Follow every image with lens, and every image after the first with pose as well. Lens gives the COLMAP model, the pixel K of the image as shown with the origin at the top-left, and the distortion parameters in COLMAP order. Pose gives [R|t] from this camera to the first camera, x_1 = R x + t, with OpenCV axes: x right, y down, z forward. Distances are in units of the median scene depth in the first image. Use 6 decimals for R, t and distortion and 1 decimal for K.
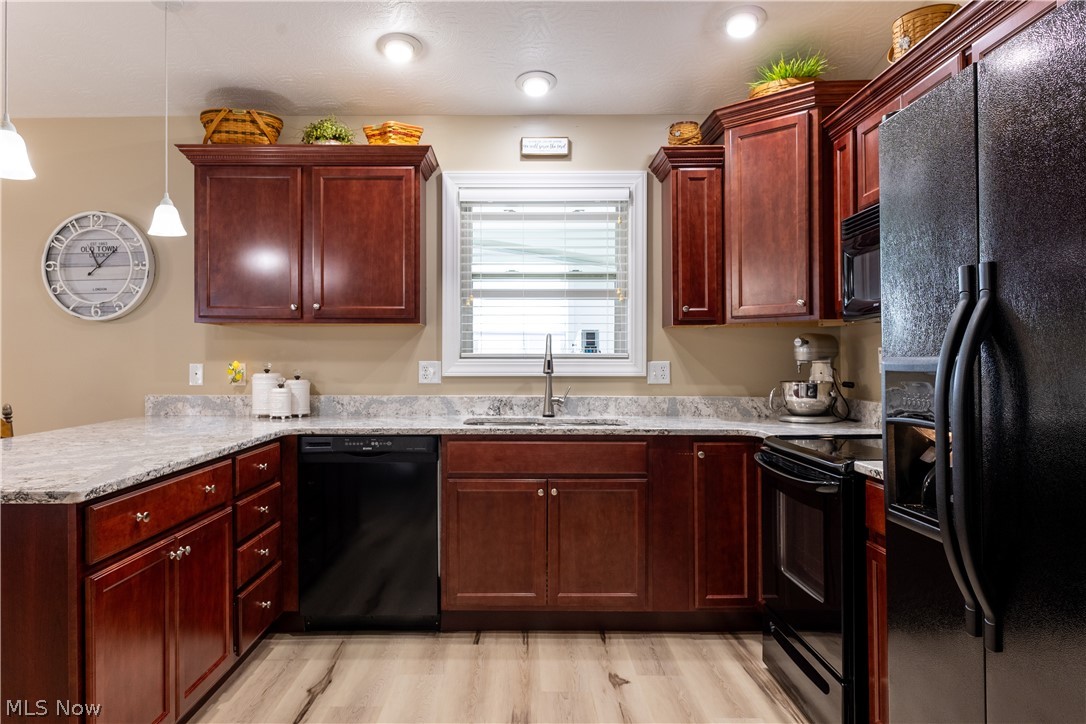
lens RADIAL K [[778.9, 0, 514.4], [0, 778.9, 361.2], [0, 0, 1]] dist [0.021193, -0.020236]
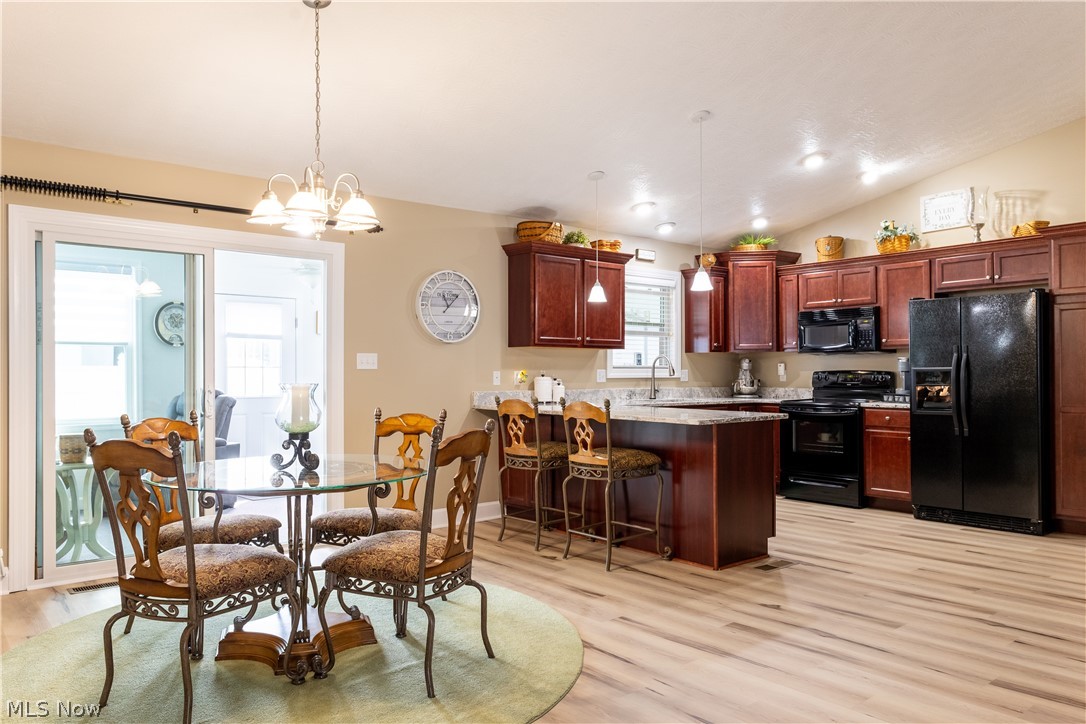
lens RADIAL K [[778.9, 0, 534.2], [0, 778.9, 364.7], [0, 0, 1]] dist [0.021193, -0.020236]
pose [[0.761872, 0.004457, 0.647712, -1.490856], [0.002836, 0.999944, -0.010217, 0.006731], [-0.647721, 0.009621, 0.761817, -0.270870]]
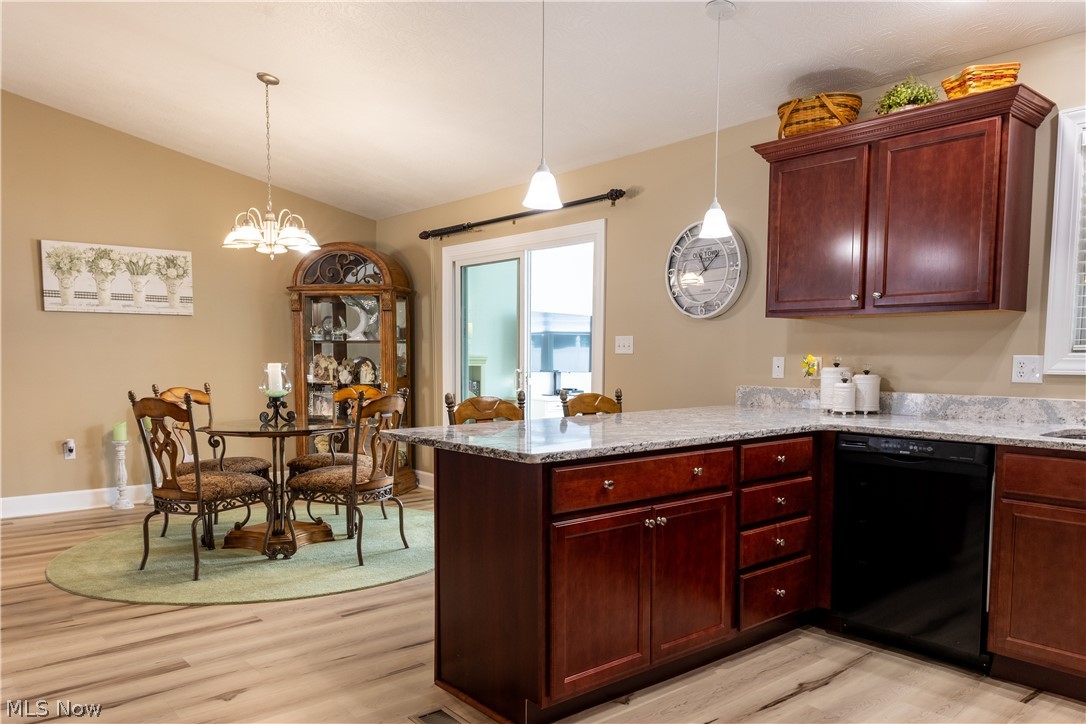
lens RADIAL K [[778.9, 0, 557.3], [0, 778.9, 421.6], [0, 0, 1]] dist [0.021193, -0.020236]
pose [[0.658611, 0.068505, -0.749359, 0.200620], [-0.006472, 0.996326, 0.085395, 0.002172], [0.752456, -0.051392, 0.656635, 0.098090]]
